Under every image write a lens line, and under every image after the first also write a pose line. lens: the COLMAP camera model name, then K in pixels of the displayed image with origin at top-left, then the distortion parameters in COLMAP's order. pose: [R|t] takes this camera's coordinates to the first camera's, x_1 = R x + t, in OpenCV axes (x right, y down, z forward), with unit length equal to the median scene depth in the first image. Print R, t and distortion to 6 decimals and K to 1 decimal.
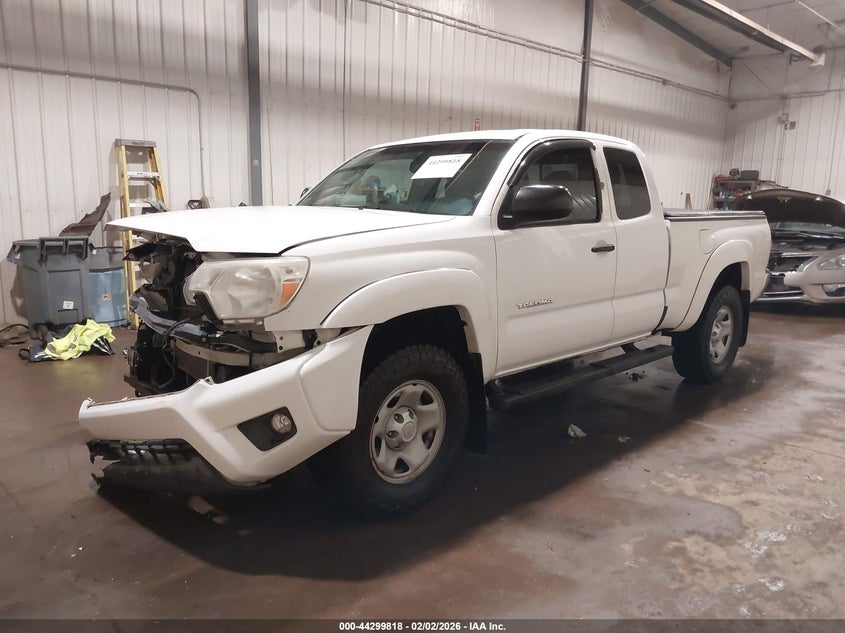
lens RADIAL K [[663.1, 0, 421.6], [0, 663.1, 319.0], [0, 0, 1]] dist [0.001767, 0.002438]
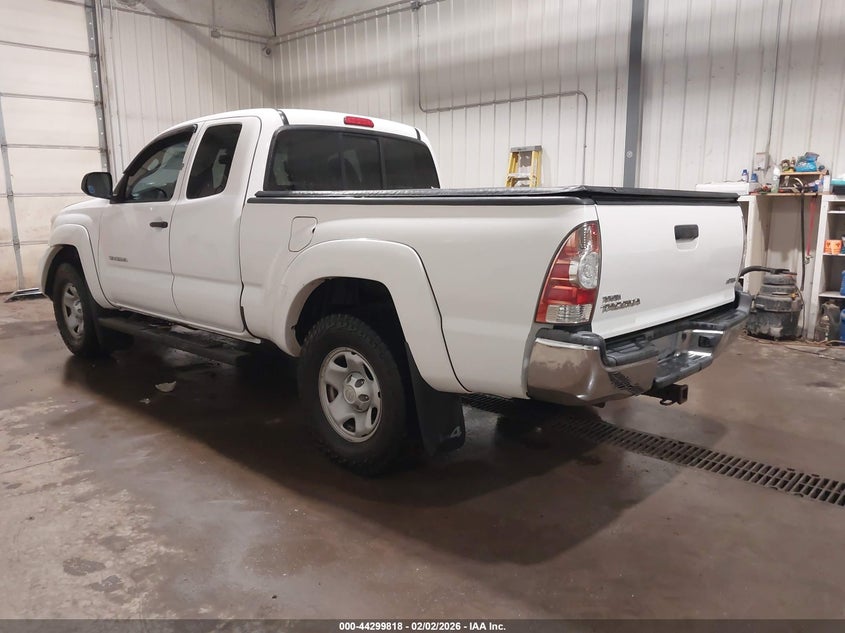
lens RADIAL K [[663.1, 0, 421.6], [0, 663.1, 319.0], [0, 0, 1]] dist [0.001767, 0.002438]
pose [[0.055127, 0.163969, -0.984924, 1.248737], [-0.182450, 0.971470, 0.151517, -0.177201], [0.981668, 0.171347, 0.083471, 1.208227]]
